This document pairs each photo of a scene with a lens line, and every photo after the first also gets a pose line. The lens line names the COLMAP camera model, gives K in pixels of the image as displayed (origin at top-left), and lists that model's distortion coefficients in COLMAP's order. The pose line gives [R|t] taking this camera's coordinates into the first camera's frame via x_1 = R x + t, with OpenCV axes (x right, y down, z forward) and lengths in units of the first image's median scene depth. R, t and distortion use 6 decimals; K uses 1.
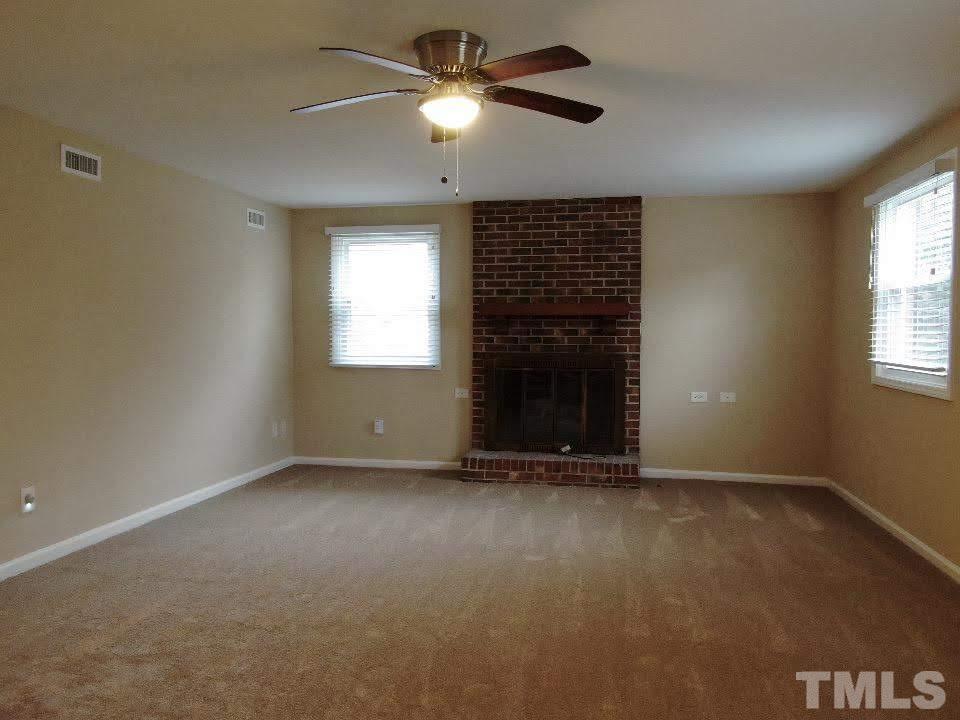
lens RADIAL K [[704.2, 0, 485.3], [0, 704.2, 361.7], [0, 0, 1]] dist [-0.033518, 0.033380]
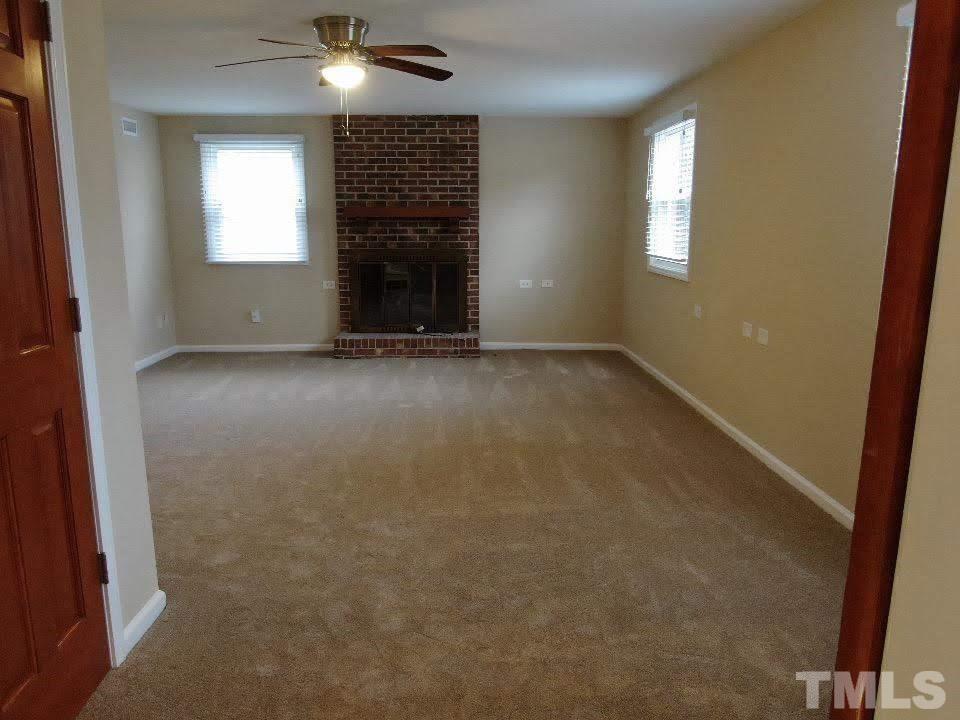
lens RADIAL K [[704.2, 0, 485.3], [0, 704.2, 361.7], [0, 0, 1]] dist [-0.033518, 0.033380]
pose [[0.973893, -0.046163, 0.222265, -0.049646], [0.011696, 0.988009, 0.153954, -0.006106], [-0.226706, -0.147335, 0.962755, -0.208563]]
